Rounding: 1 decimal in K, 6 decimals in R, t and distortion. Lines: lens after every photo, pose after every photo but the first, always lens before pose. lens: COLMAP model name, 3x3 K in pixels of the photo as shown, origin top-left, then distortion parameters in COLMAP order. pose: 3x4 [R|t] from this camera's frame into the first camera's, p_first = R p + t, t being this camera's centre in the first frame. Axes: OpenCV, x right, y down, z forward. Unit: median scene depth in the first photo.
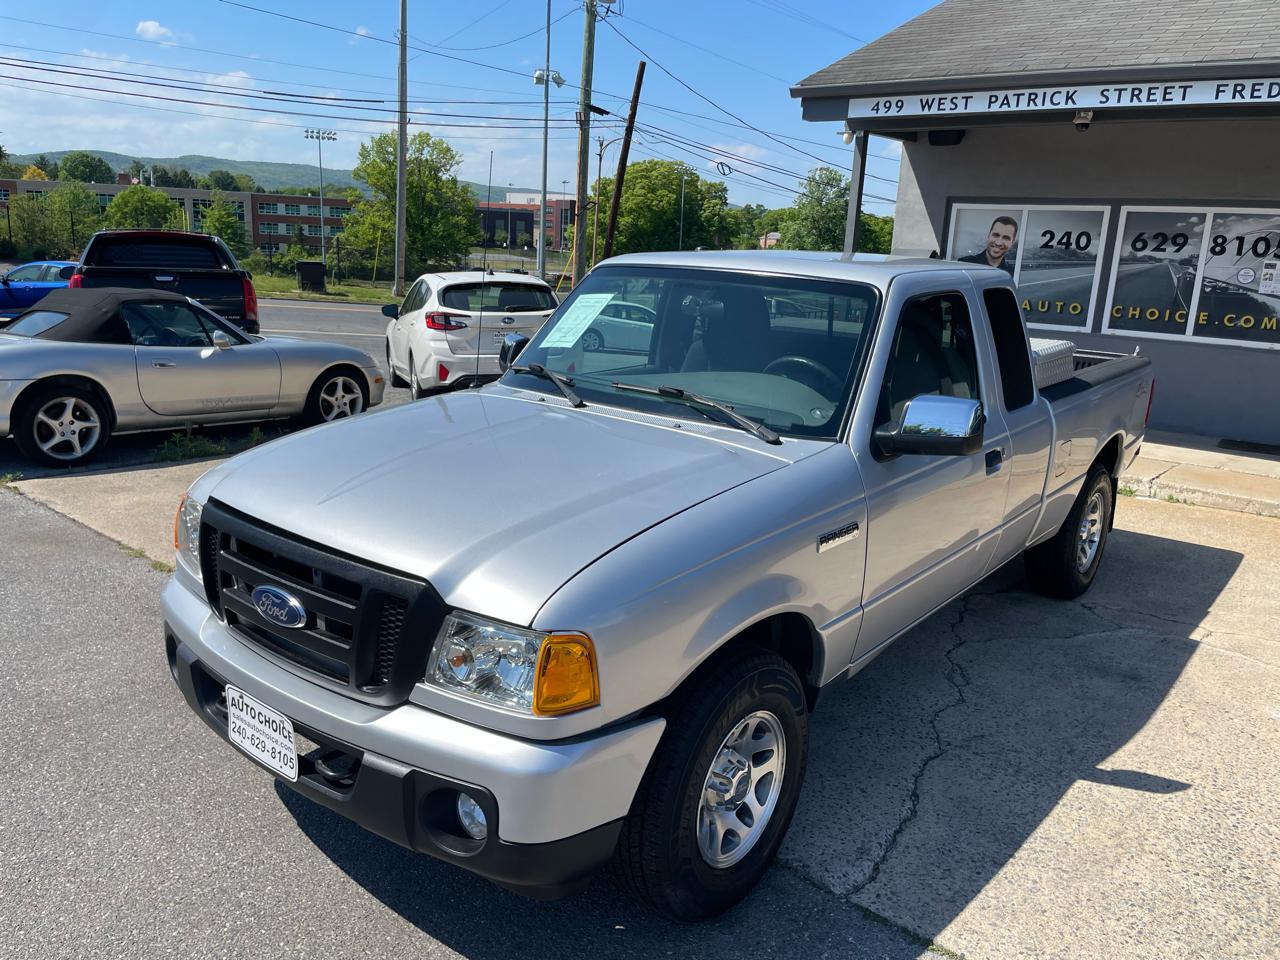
lens RADIAL K [[968.7, 0, 634.4], [0, 968.7, 483.7], [0, 0, 1]] dist [0.087465, -0.118744]
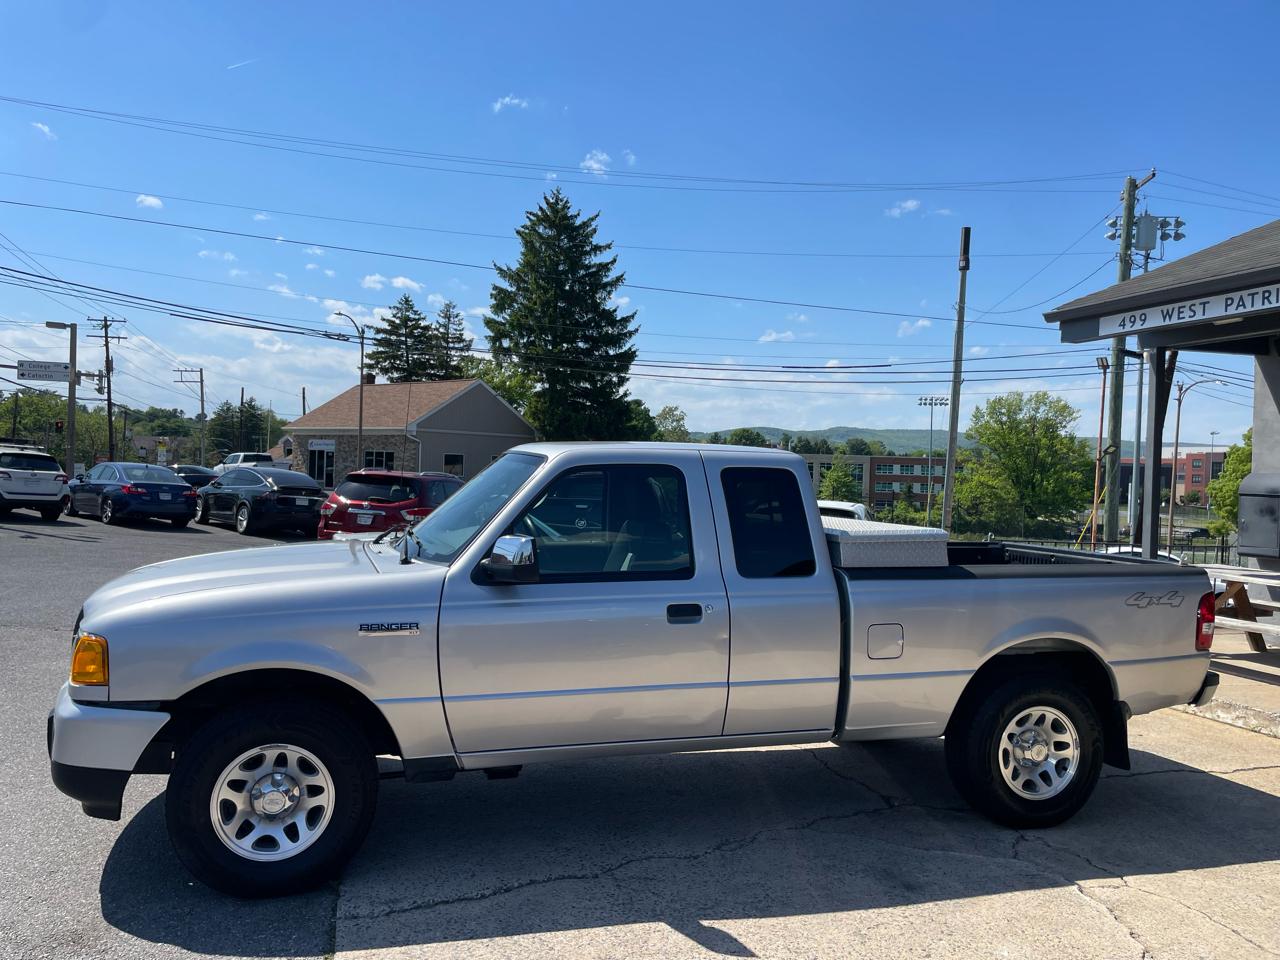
lens RADIAL K [[968.7, 0, 631.1], [0, 968.7, 485.6], [0, 0, 1]] dist [0.087465, -0.118744]
pose [[0.816721, -0.009748, -0.576950, 0.457583], [-0.137235, 0.967887, -0.210620, 0.036491], [0.560476, 0.251196, 0.789156, 0.030455]]
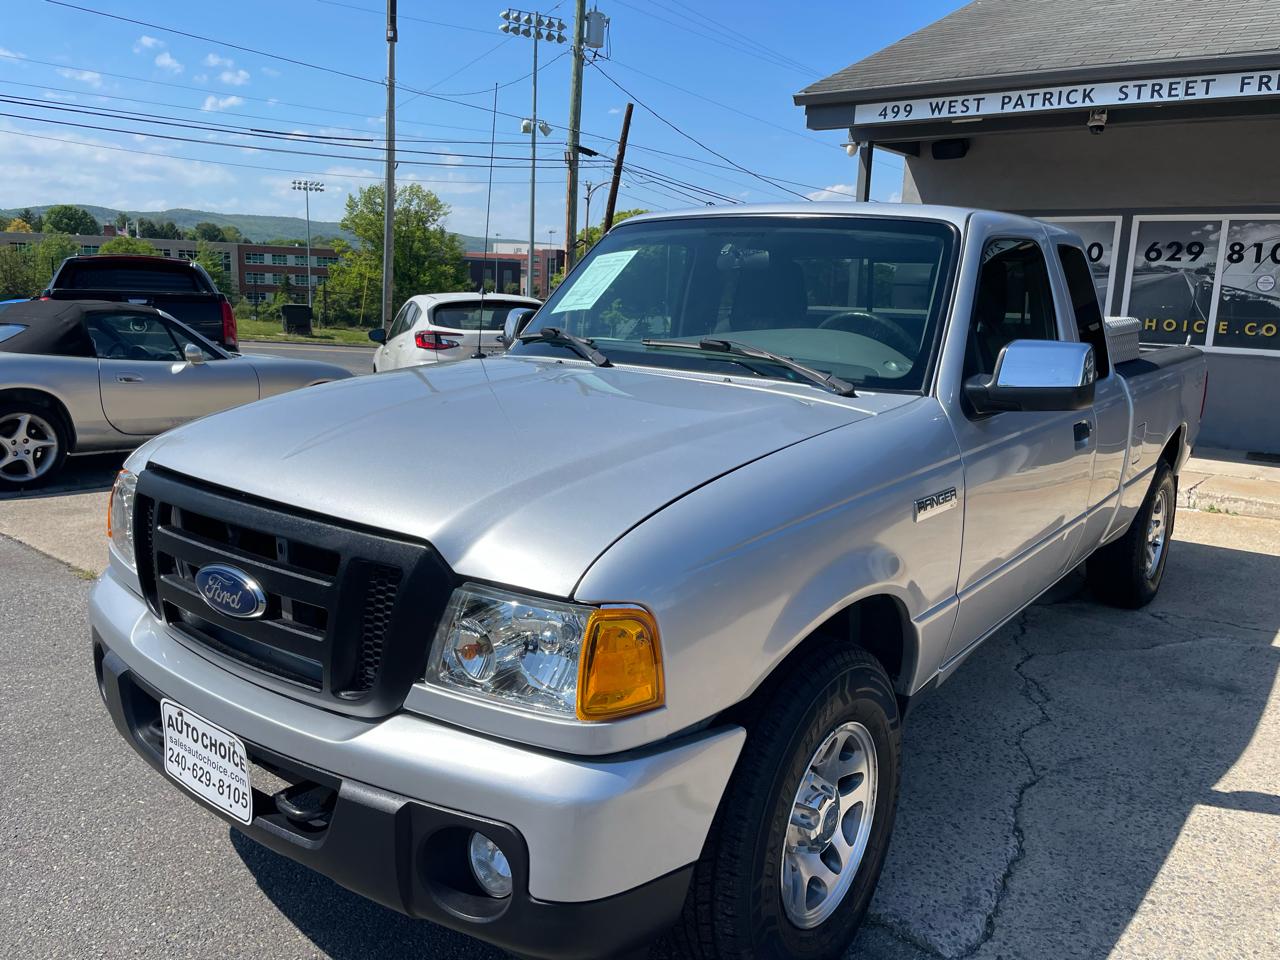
lens RADIAL K [[968.7, 0, 650.6], [0, 968.7, 467.5], [0, 0, 1]] dist [0.087465, -0.118744]
pose [[0.999501, -0.012760, 0.028907, -0.018301], [0.014549, 0.997935, -0.062560, 0.026214], [-0.028049, 0.062949, 0.997623, 0.071204]]
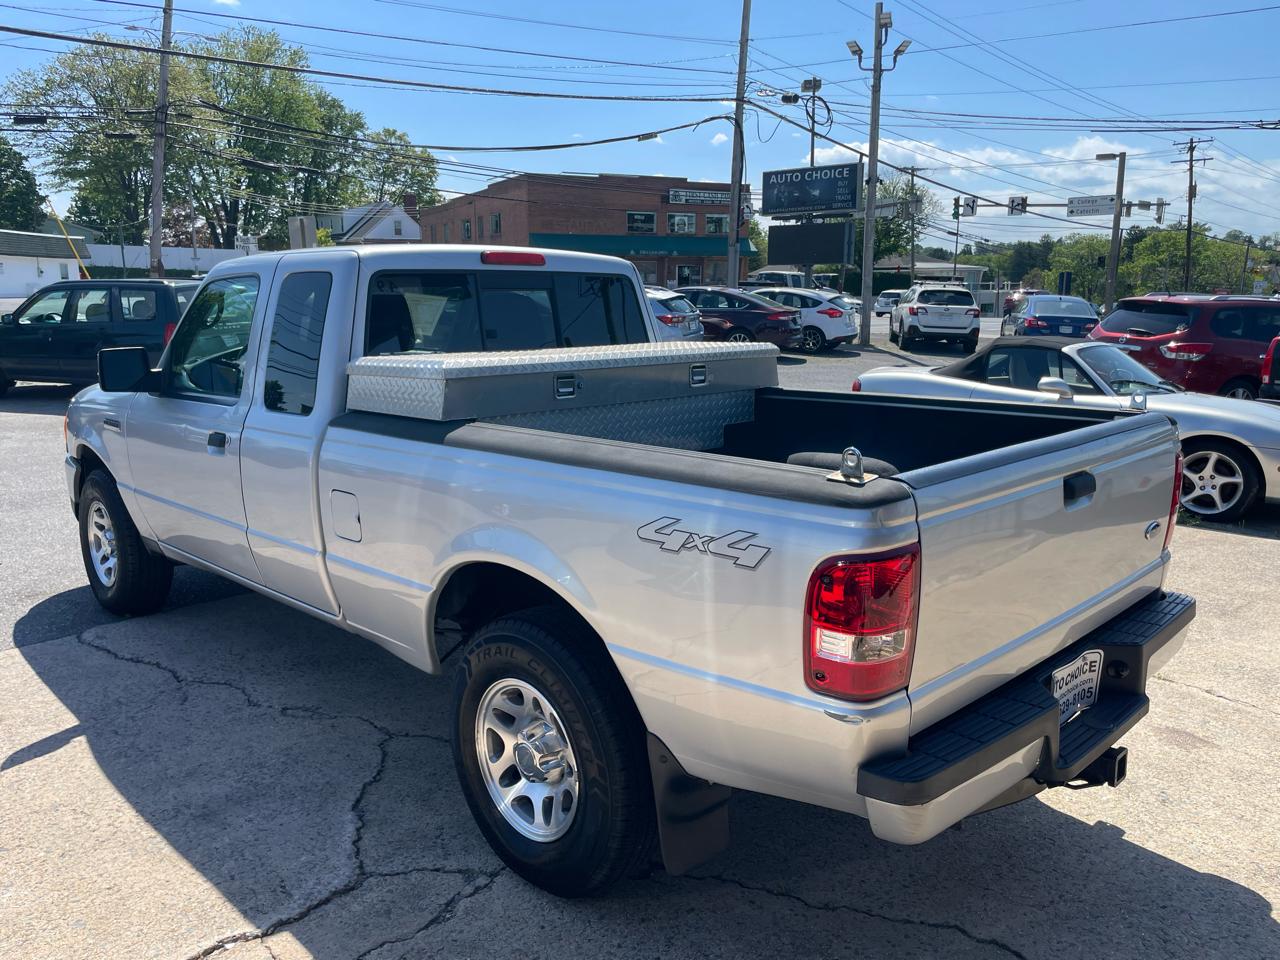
lens RADIAL K [[968.7, 0, 634.5], [0, 968.7, 485.4], [0, 0, 1]] dist [0.087465, -0.118744]
pose [[-0.102624, 0.151940, -0.983048, 0.627657], [-0.247309, 0.953337, 0.173165, -0.124101], [0.963487, 0.260887, -0.060259, 0.711023]]
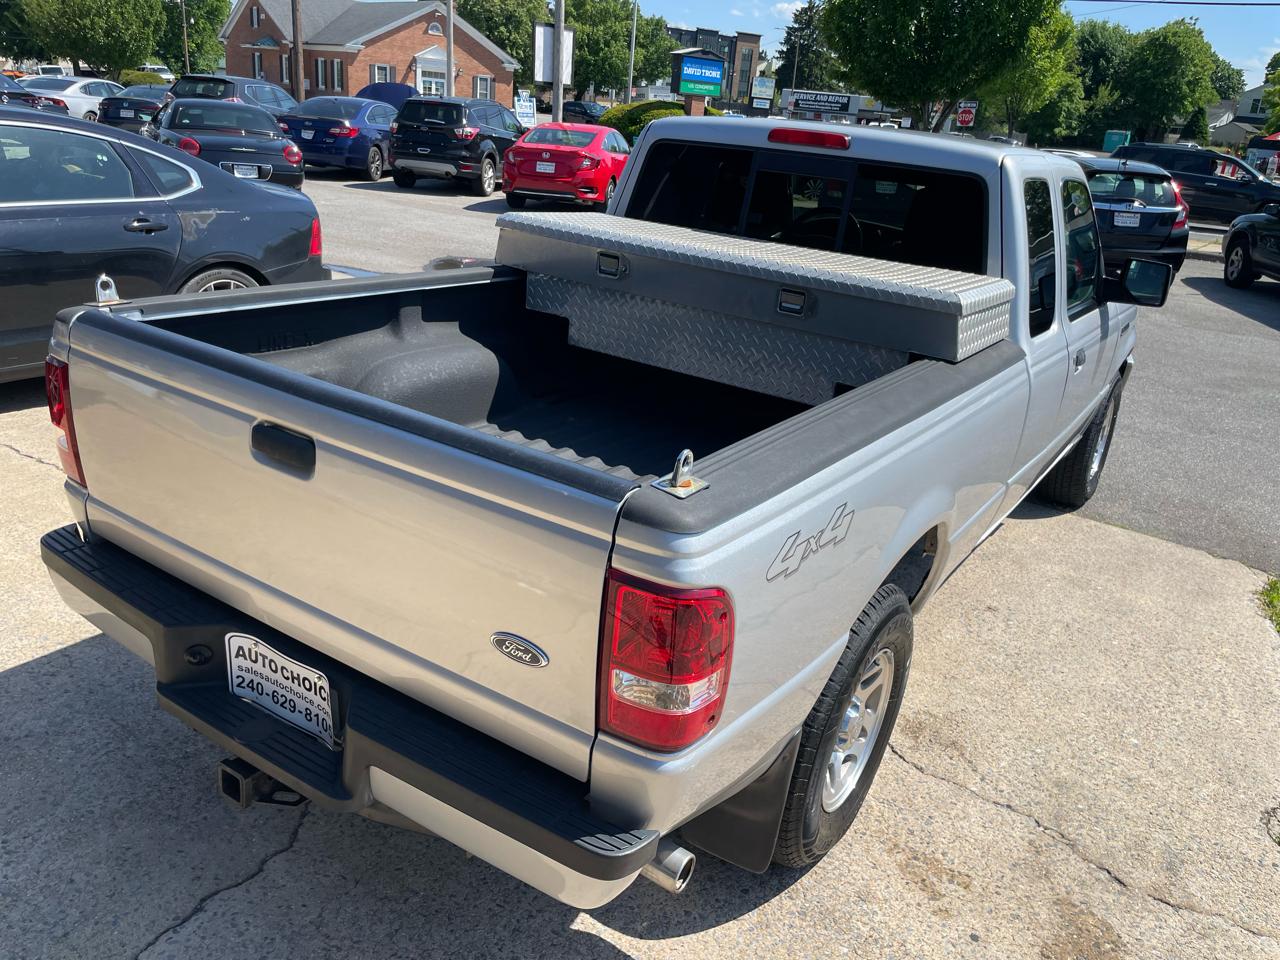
lens RADIAL K [[968.7, 0, 648.0], [0, 968.7, 486.1], [0, 0, 1]] dist [0.087465, -0.118744]
pose [[-0.985021, -0.083476, -0.150879, 0.263545], [-0.155711, 0.806499, 0.570363, -0.244030], [0.074072, 0.585313, -0.807417, 1.026205]]
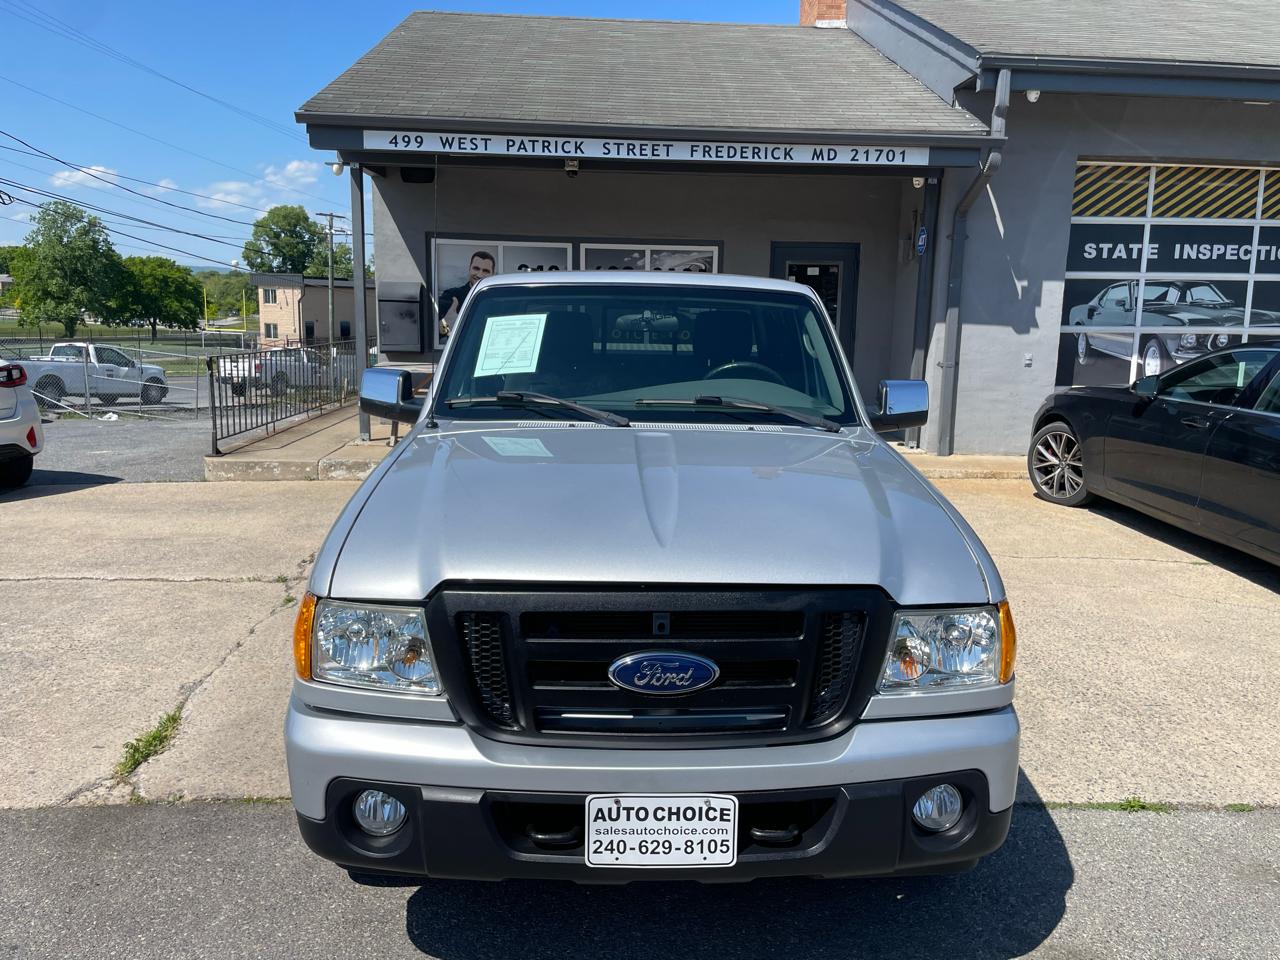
lens RADIAL K [[964.8, 0, 654.4], [0, 964.8, 476.3], [0, 0, 1]] dist [0.078251, -0.093906]
pose [[0.748967, -0.144172, 0.646732, -0.283486], [0.173686, 0.984630, 0.018355, -0.018707], [-0.639438, 0.098581, 0.762496, 0.112970]]
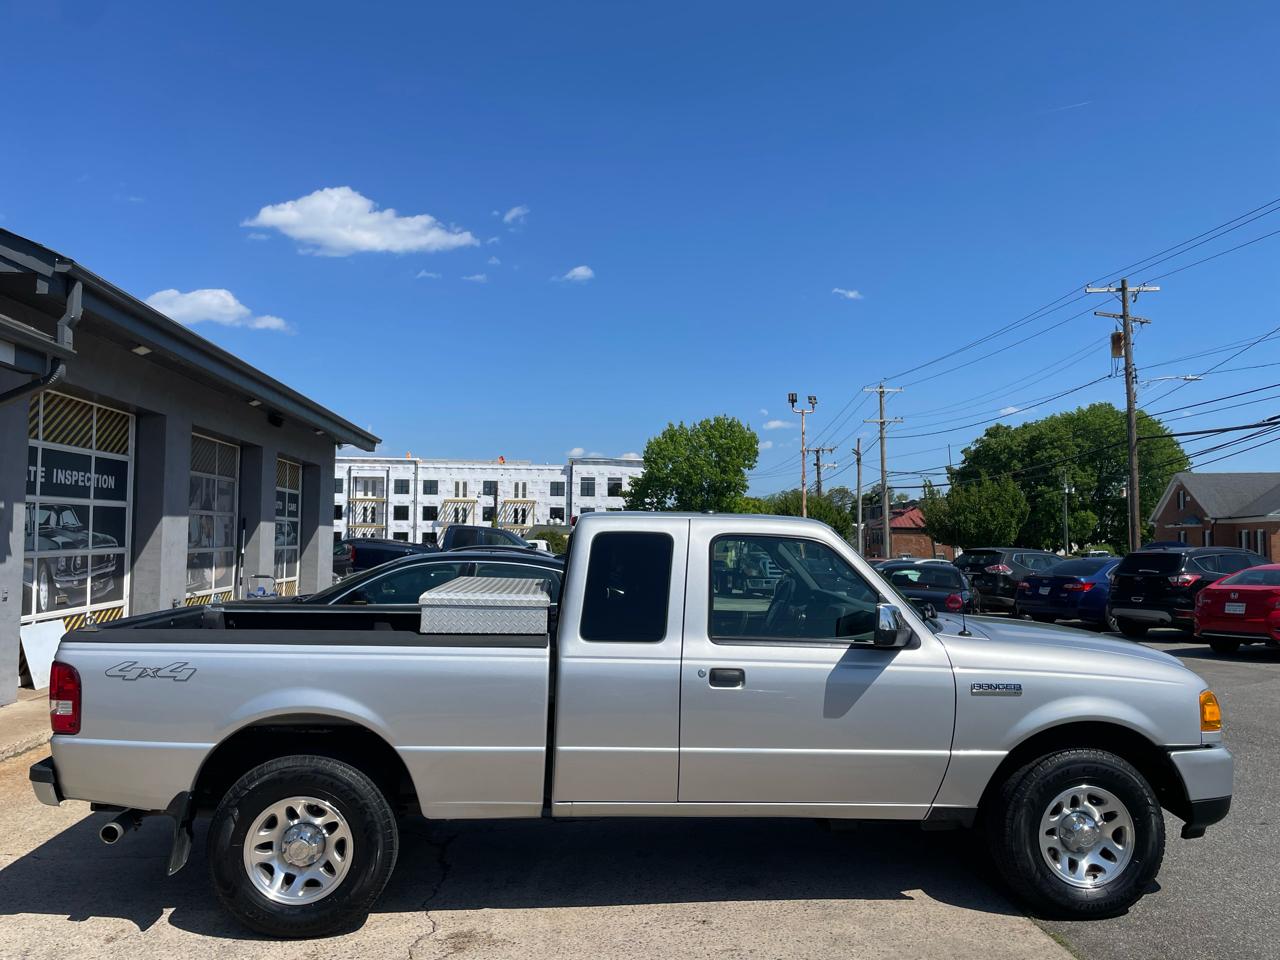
lens RADIAL K [[968.7, 0, 643.2], [0, 968.7, 490.5], [0, 0, 1]] dist [0.087465, -0.118744]
pose [[-0.699719, -0.012761, 0.714304, -0.360797], [0.137807, 0.978652, 0.152478, -0.247749], [-0.701001, 0.205128, -0.683022, 1.007391]]
